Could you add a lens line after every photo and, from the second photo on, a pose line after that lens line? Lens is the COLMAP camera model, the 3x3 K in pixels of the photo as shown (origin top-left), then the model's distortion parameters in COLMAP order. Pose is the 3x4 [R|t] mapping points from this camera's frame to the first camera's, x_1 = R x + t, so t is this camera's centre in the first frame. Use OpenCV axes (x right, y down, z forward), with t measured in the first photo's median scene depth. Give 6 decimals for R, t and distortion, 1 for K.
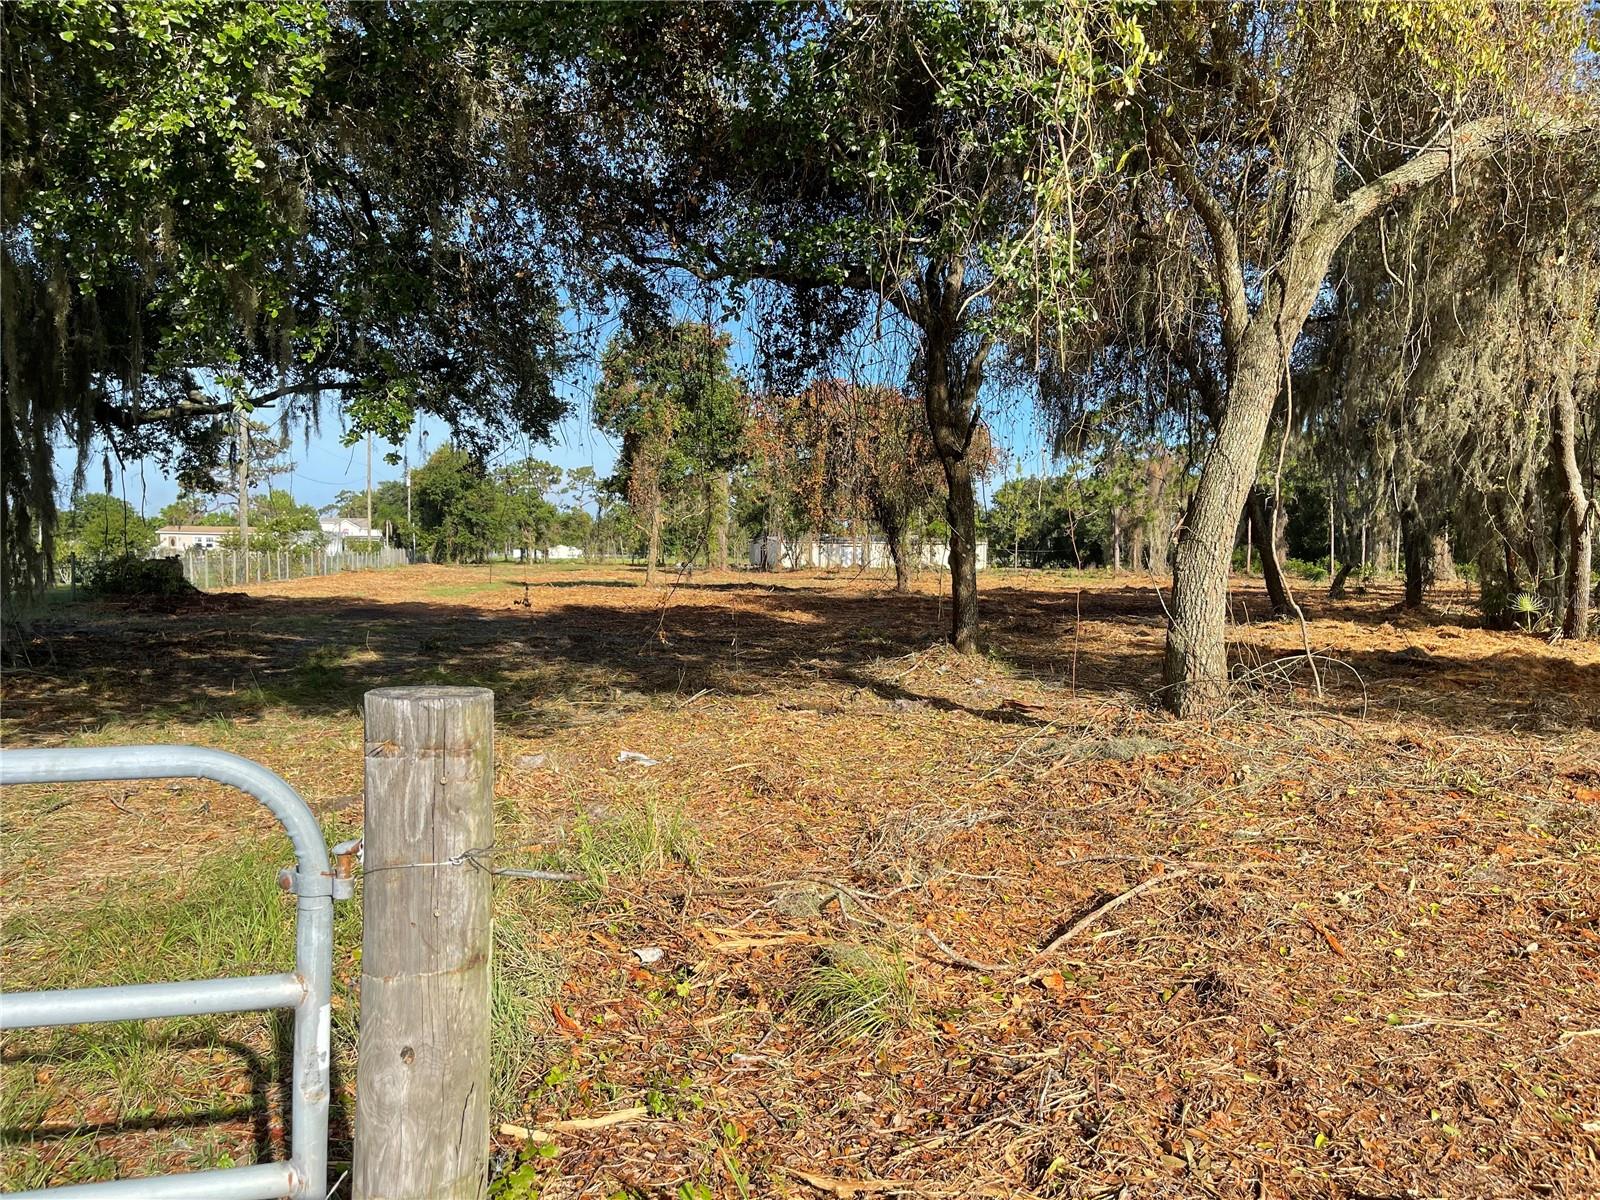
lens RADIAL K [[1213.8, 0, 803.2], [0, 1213.8, 598.4], [0, 0, 1]] dist [0.065139, -0.087743]
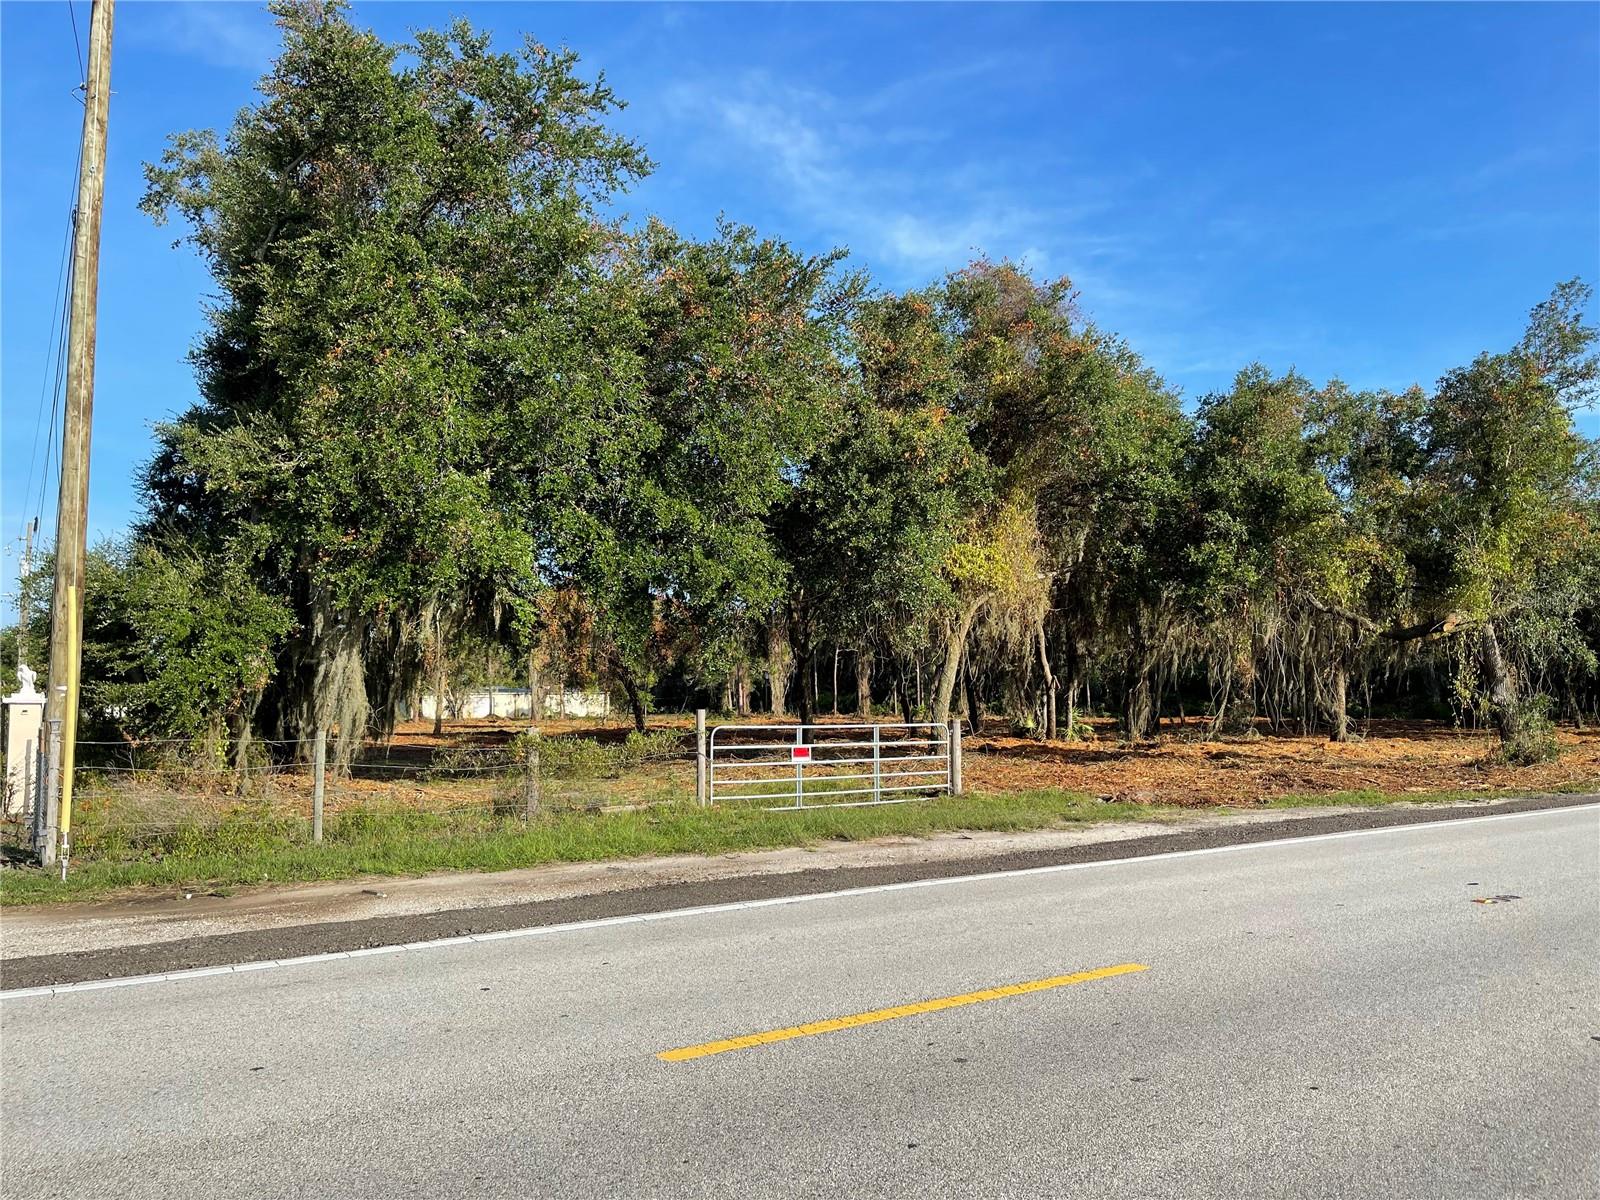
lens RADIAL K [[1213.8, 0, 813.9], [0, 1213.8, 598.1], [0, 0, 1]] dist [0.065139, -0.087743]
pose [[0.938261, 0.010163, 0.345780, -1.097370], [0.031224, 0.993000, -0.113911, 0.036184], [-0.344517, 0.117675, 0.931376, -1.912176]]
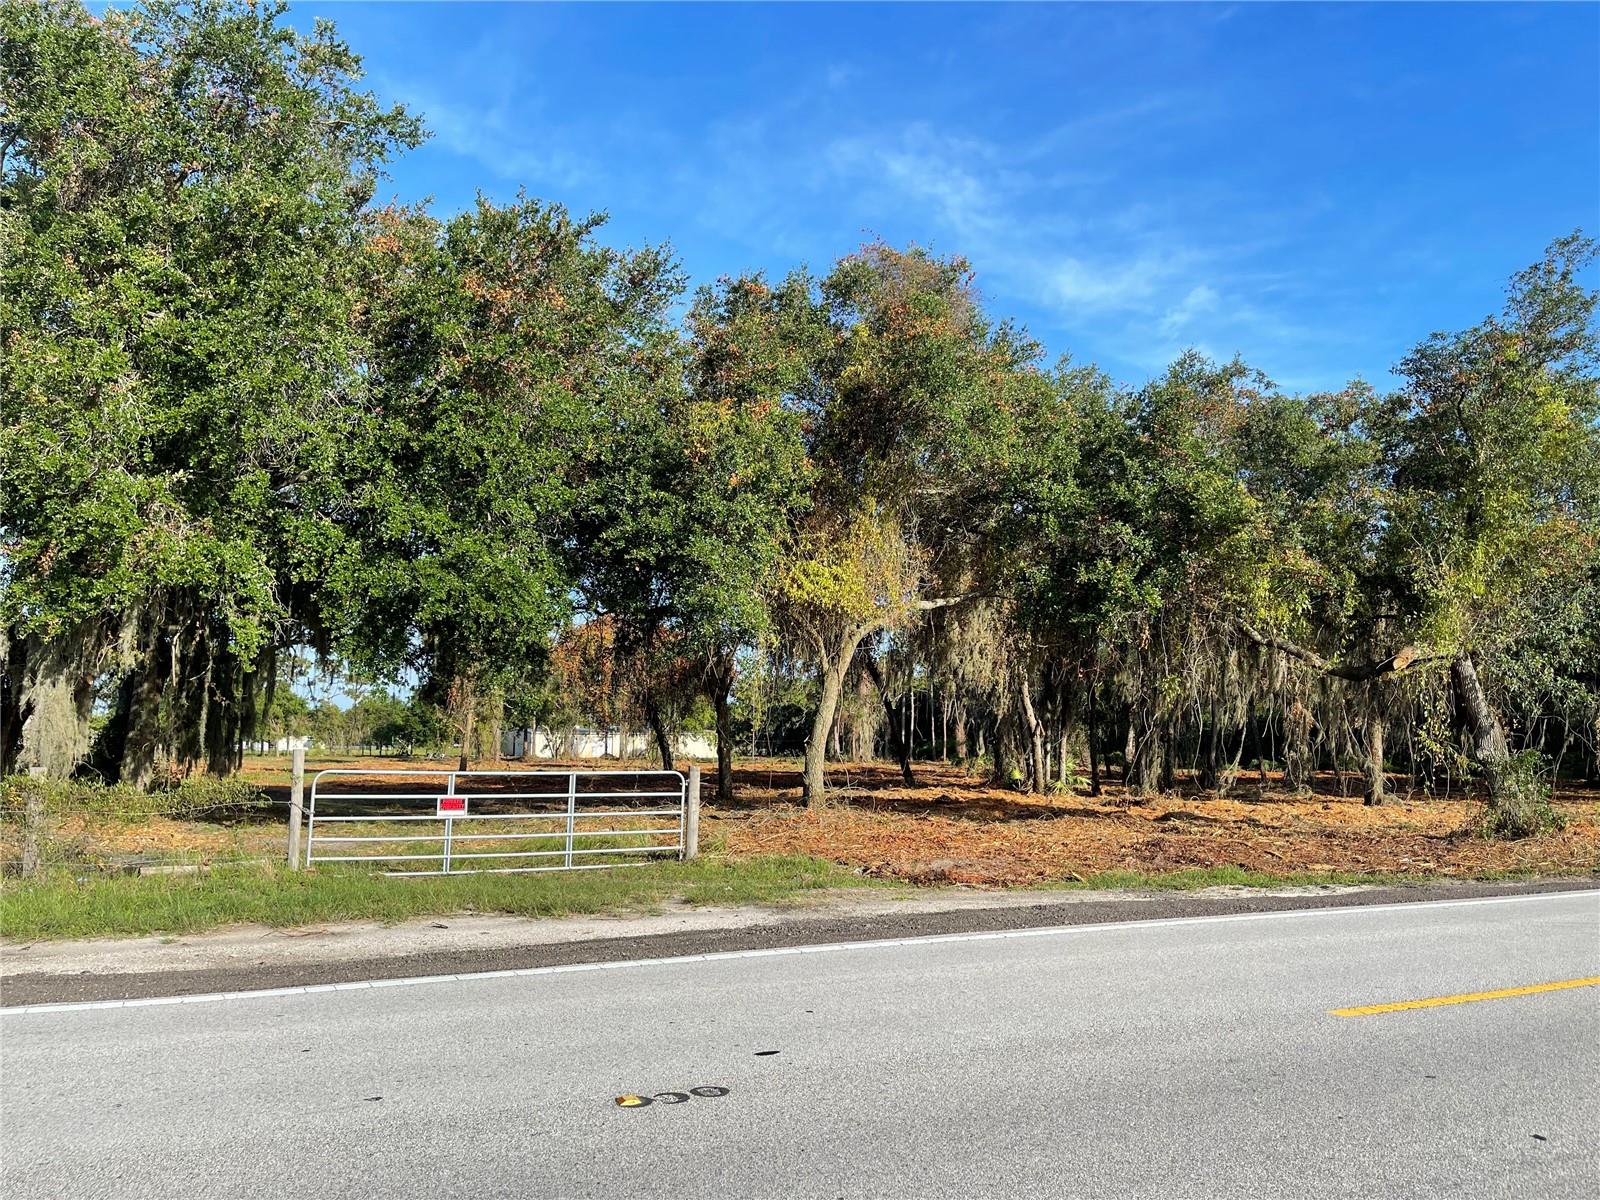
lens RADIAL K [[1213.8, 0, 816.4], [0, 1213.8, 591.8], [0, 0, 1]] dist [0.065139, -0.087743]
pose [[0.975205, 0.024851, 0.219903, -0.285185], [0.010531, 0.987338, -0.158284, 0.043347], [-0.221052, 0.156675, 0.962595, -1.735903]]
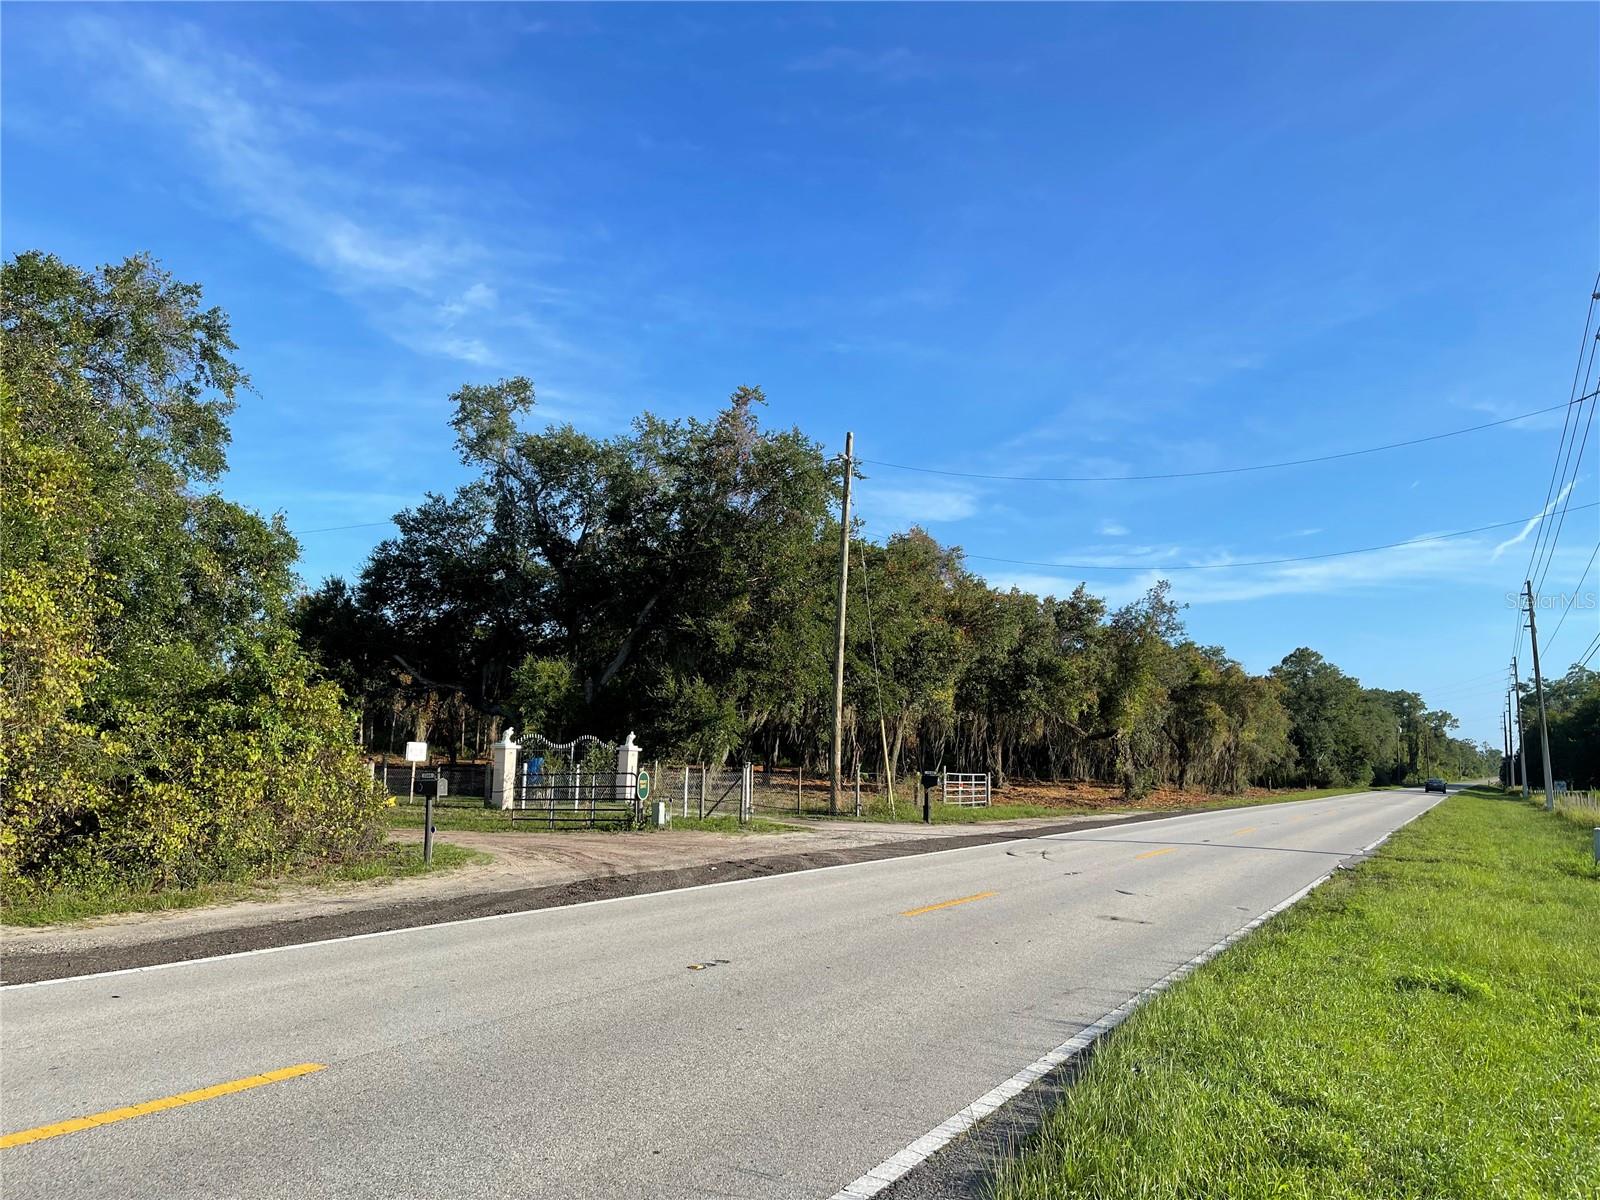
lens RADIAL K [[1213.8, 0, 822.8], [0, 1213.8, 596.8], [0, 0, 1]] dist [0.065139, -0.087743]
pose [[0.671907, 0.104537, 0.733221, -4.440596], [0.001879, 0.989745, -0.142832, 0.008686], [-0.740634, 0.097347, 0.664820, -2.867827]]
